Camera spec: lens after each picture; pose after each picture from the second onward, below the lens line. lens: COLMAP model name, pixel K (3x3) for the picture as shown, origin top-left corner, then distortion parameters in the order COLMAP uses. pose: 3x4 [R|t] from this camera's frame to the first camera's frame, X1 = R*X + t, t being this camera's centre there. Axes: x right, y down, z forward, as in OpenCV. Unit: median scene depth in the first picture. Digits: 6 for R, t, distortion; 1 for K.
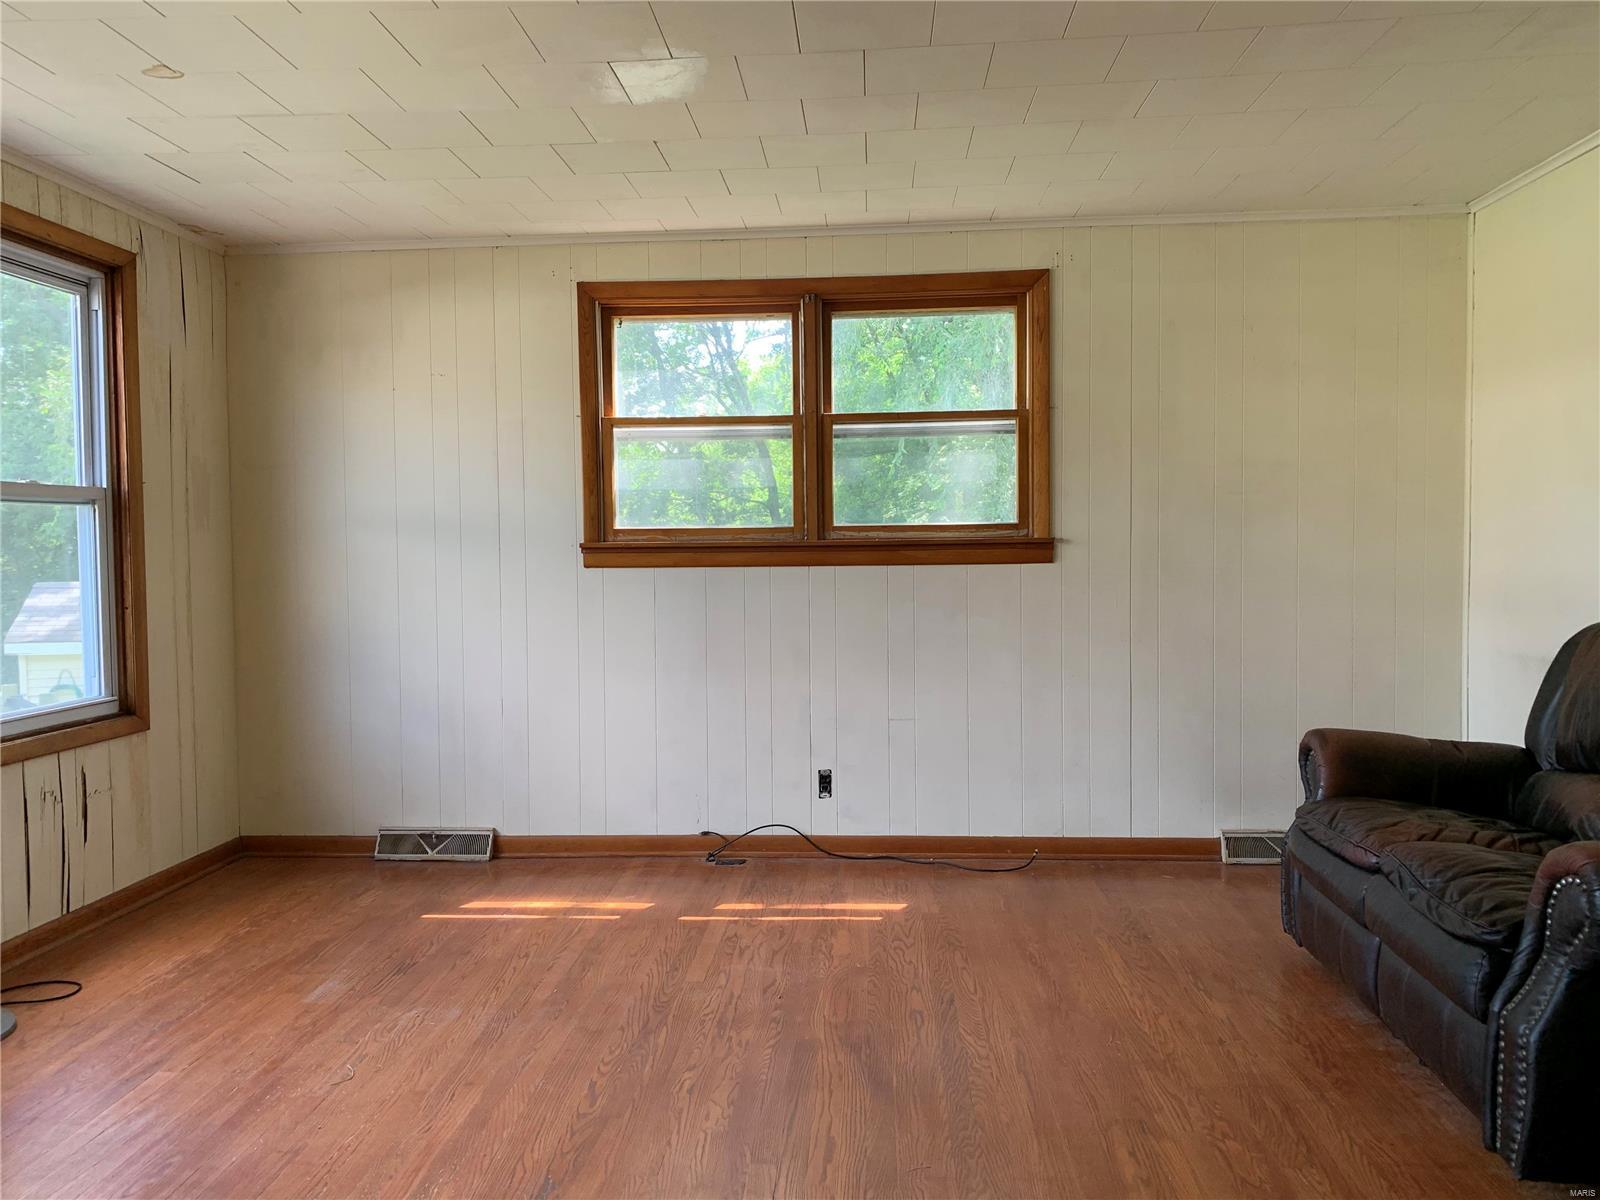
lens RADIAL K [[1214.3, 0, 792.3], [0, 1214.3, 596.6], [0, 0, 1]] dist [0.072470, -0.090381]
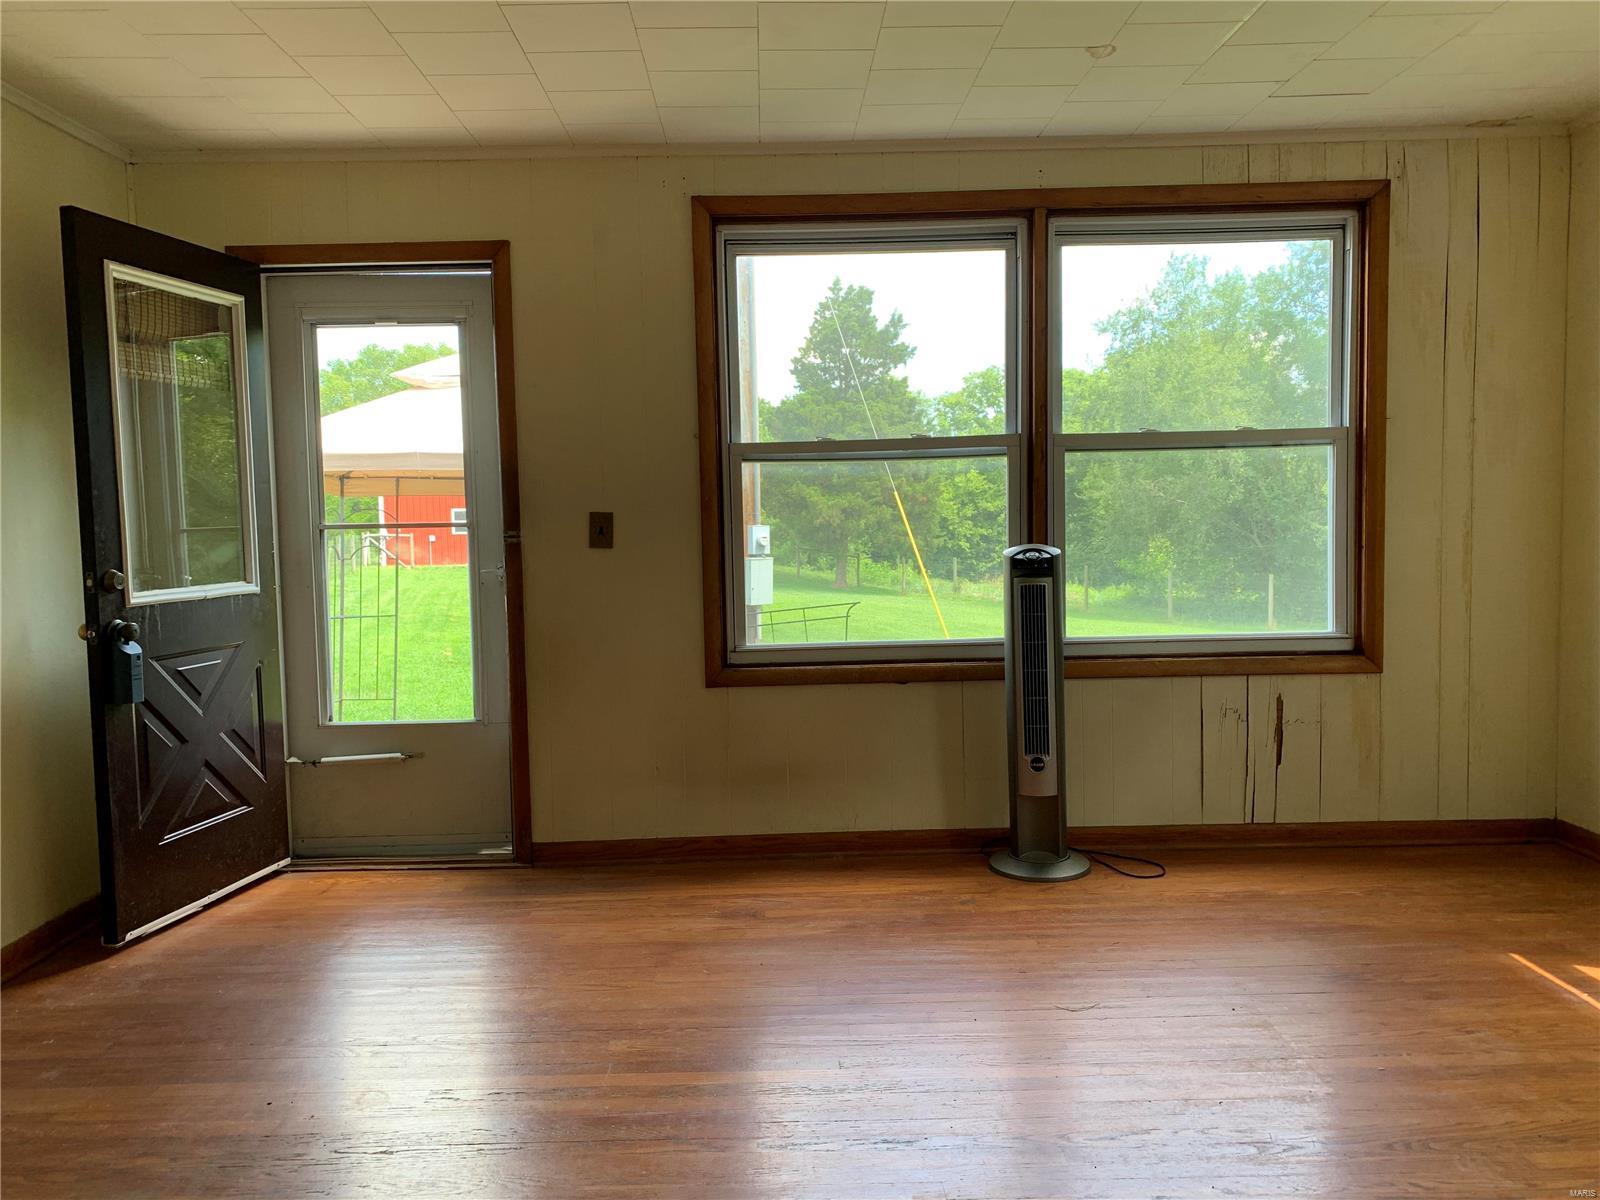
lens RADIAL K [[1214.3, 0, 792.3], [0, 1214.3, 596.6], [0, 0, 1]] dist [0.072470, -0.090381]
pose [[0.075370, 0.072098, -0.994546, 0.422348], [-0.019977, 0.997292, 0.070783, -0.012146], [0.996956, 0.014533, 0.076606, 0.475171]]
